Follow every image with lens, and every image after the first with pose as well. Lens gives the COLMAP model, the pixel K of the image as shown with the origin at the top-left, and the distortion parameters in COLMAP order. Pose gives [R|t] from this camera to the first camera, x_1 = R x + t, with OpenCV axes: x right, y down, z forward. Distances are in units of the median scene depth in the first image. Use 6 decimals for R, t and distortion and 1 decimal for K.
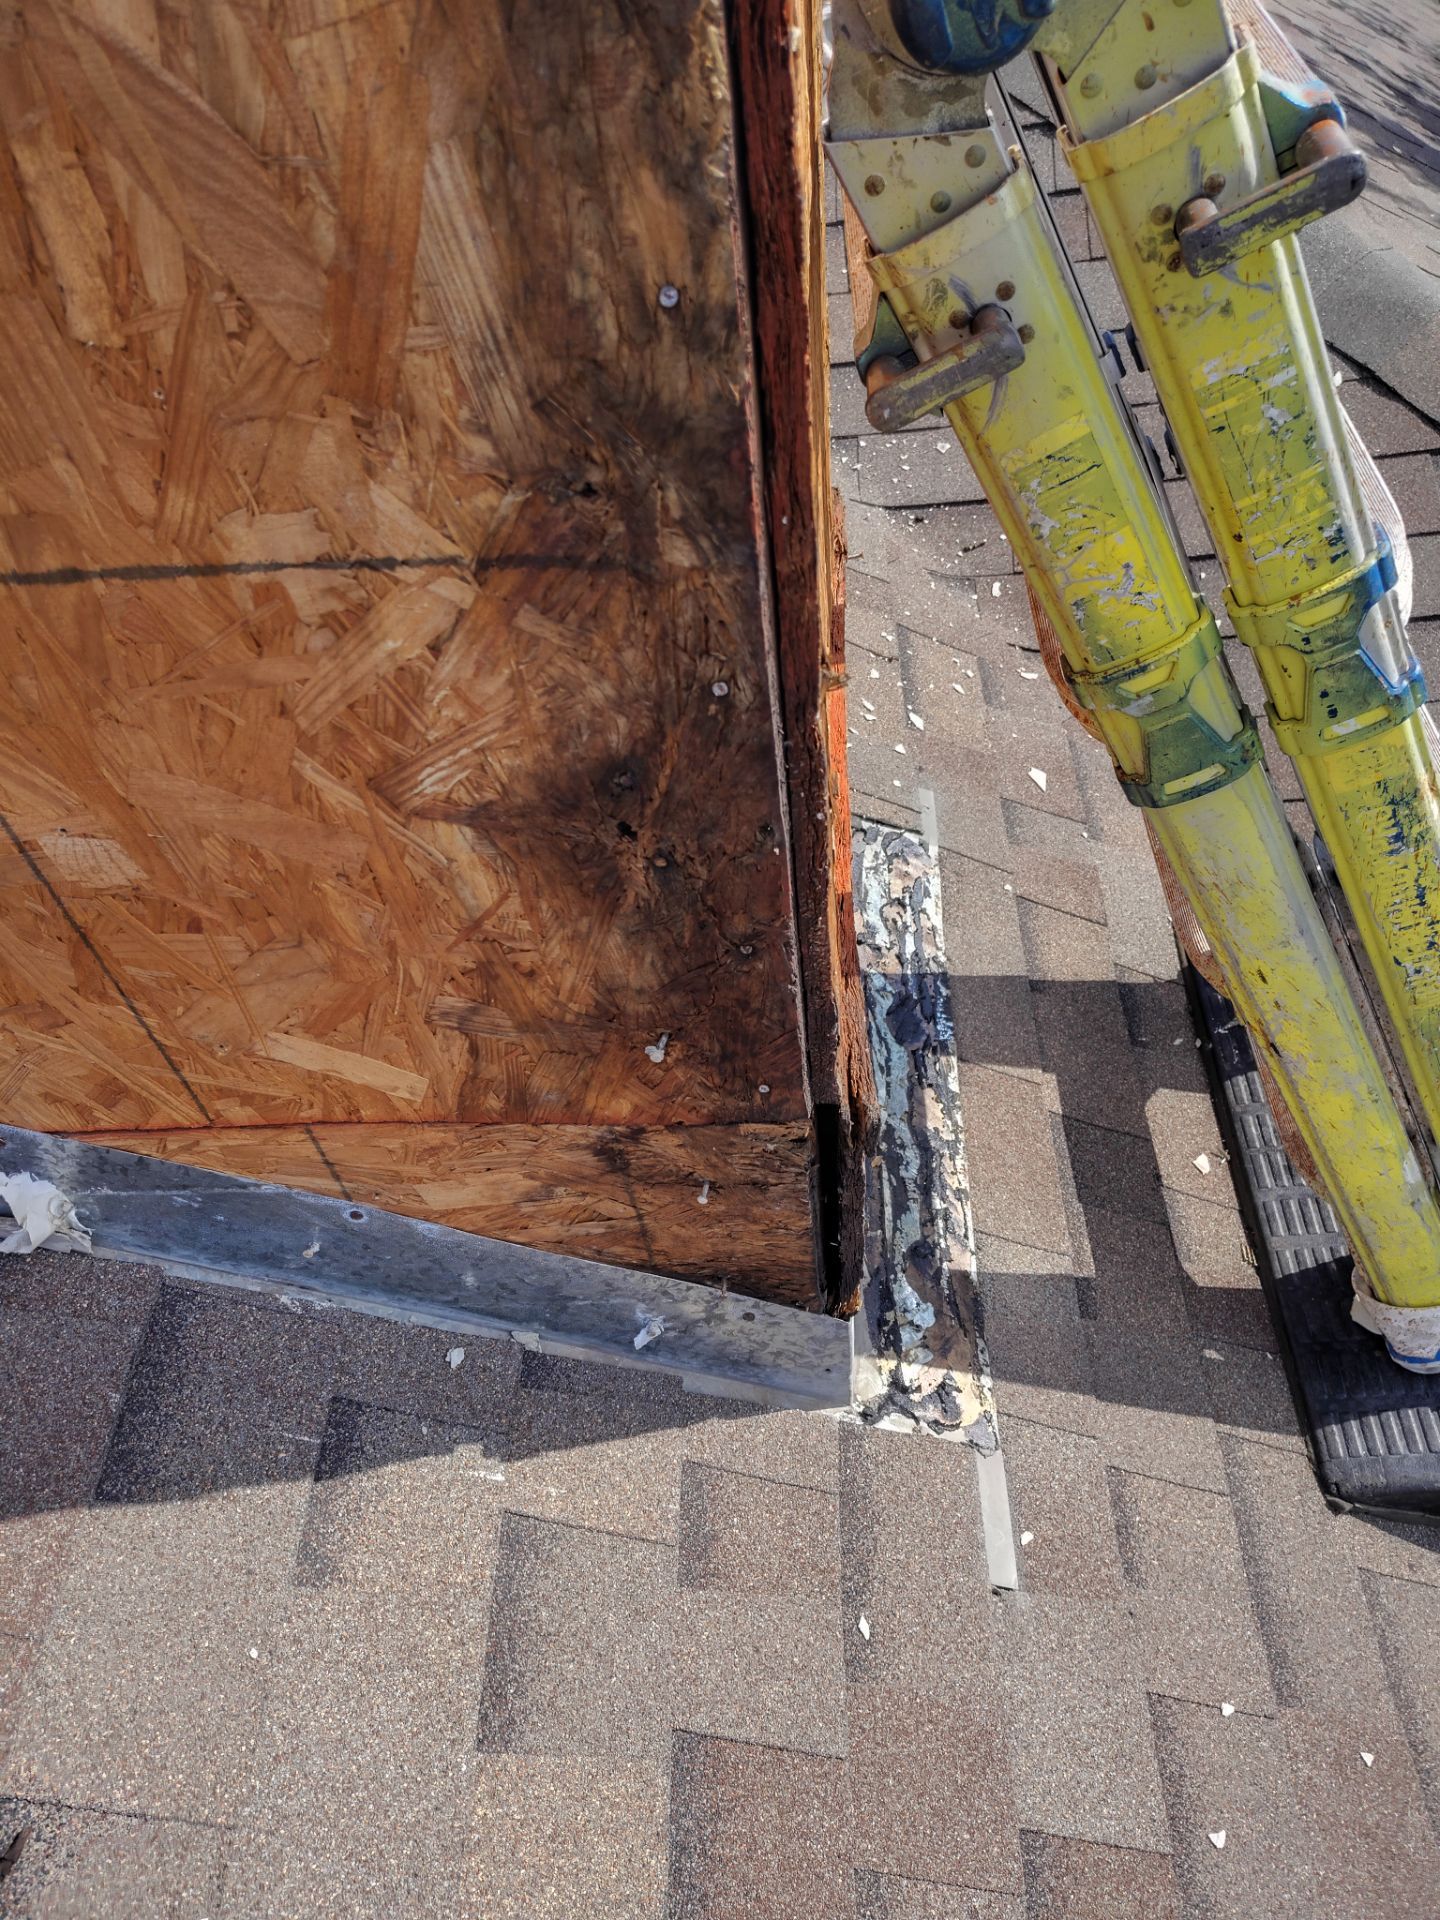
lens RADIAL K [[1323.1, 0, 772.2], [0, 1323.1, 960.1], [0, 0, 1]] dist [0.054626, -0.062864]
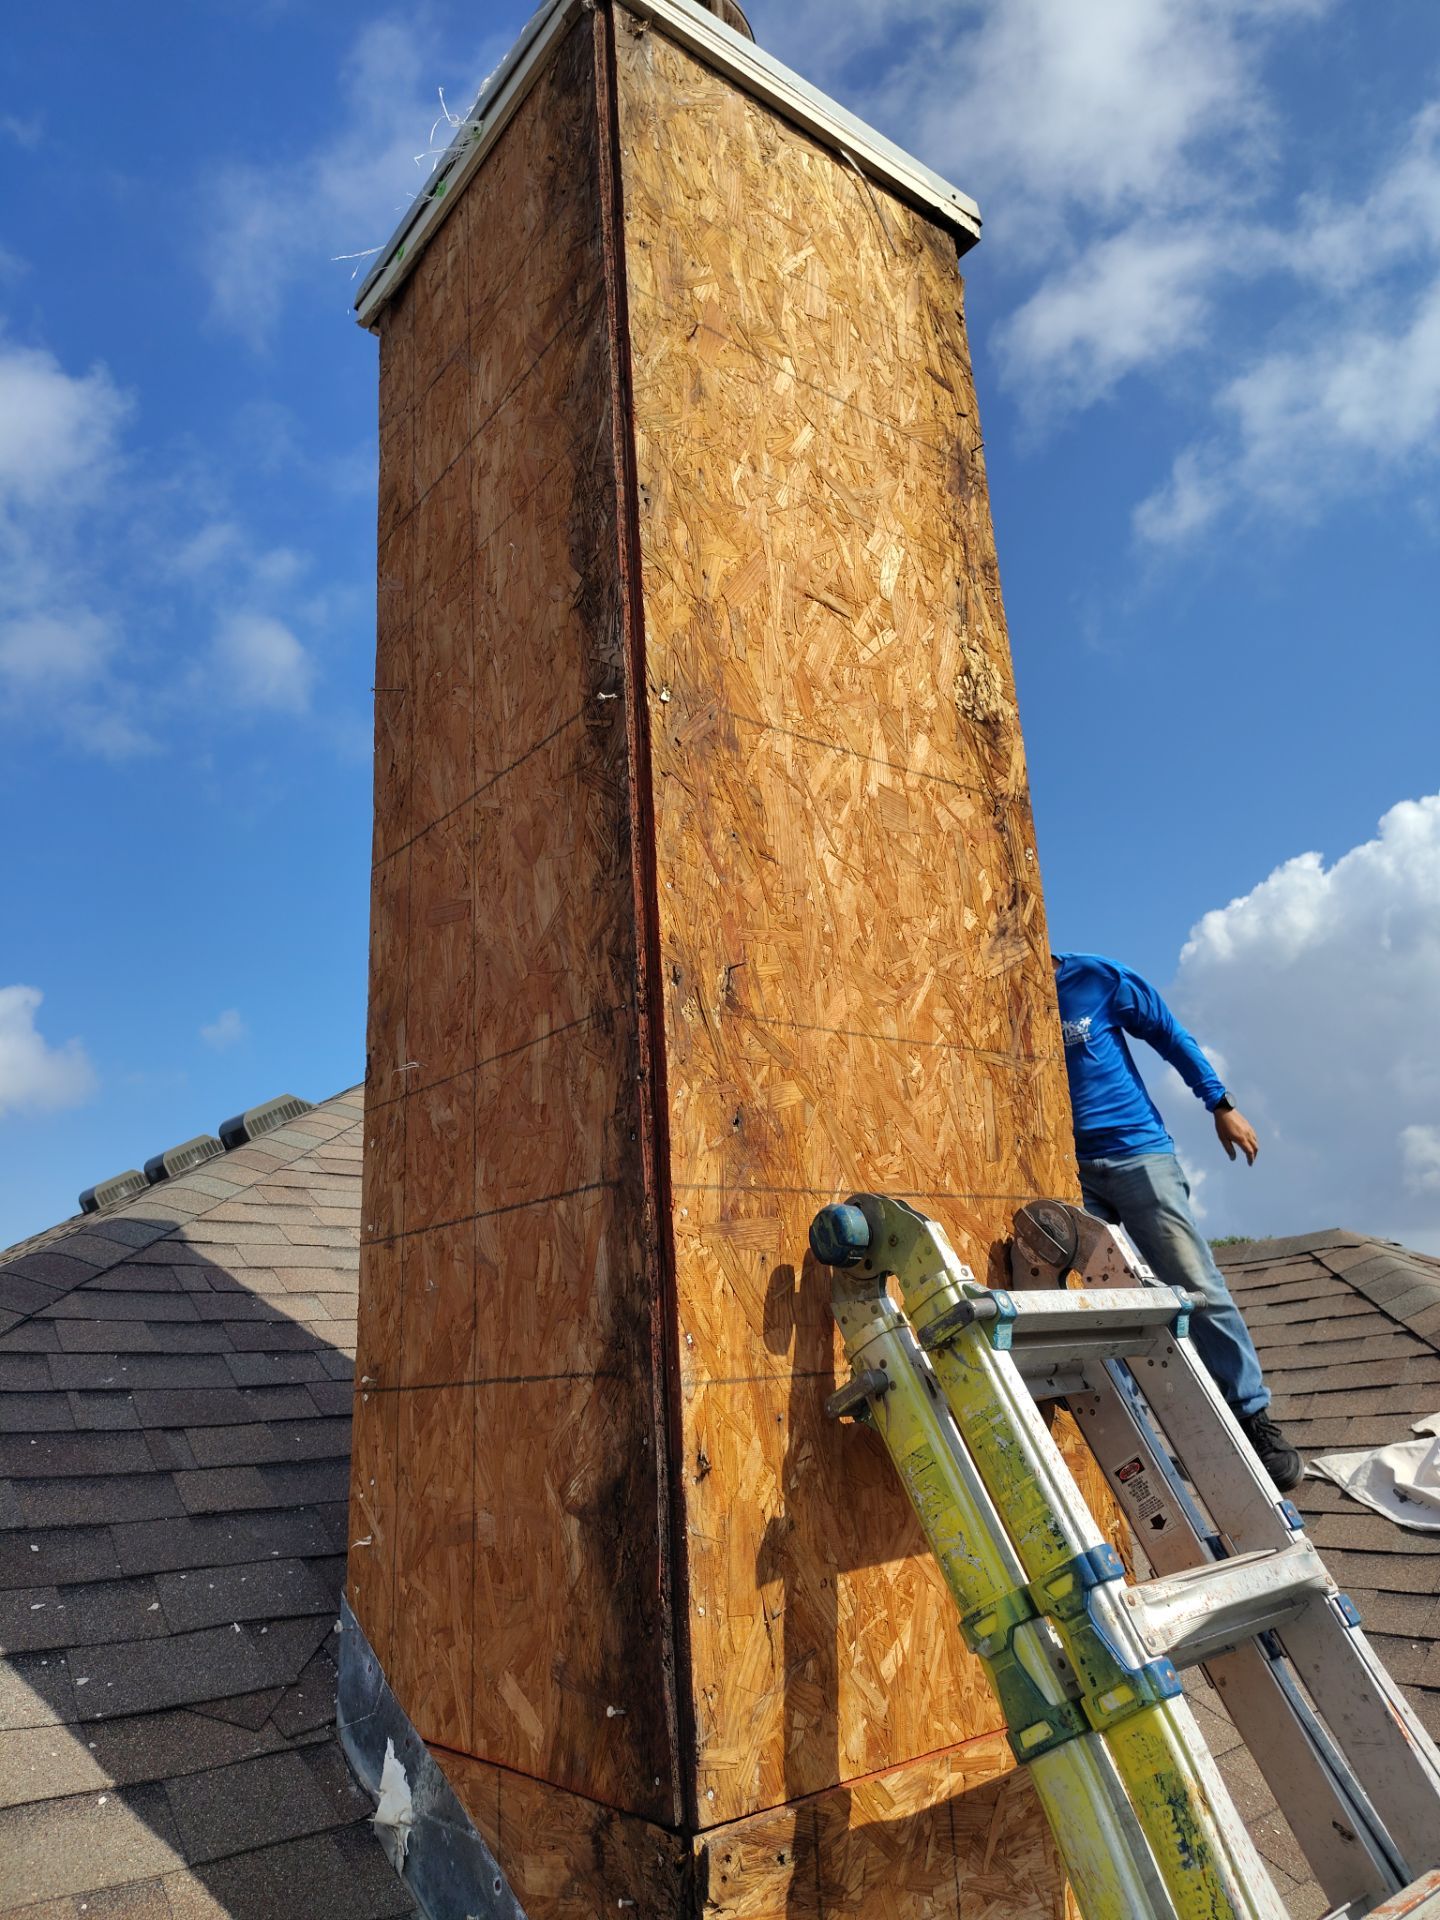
lens RADIAL K [[1323.1, 0, 772.2], [0, 1323.1, 960.1], [0, 0, 1]] dist [0.054626, -0.062864]
pose [[0.704221, -0.148099, -0.694363, 1.744659], [-0.539102, 0.524862, -0.658703, 0.728838], [0.461998, 0.838204, 0.289778, -0.297719]]
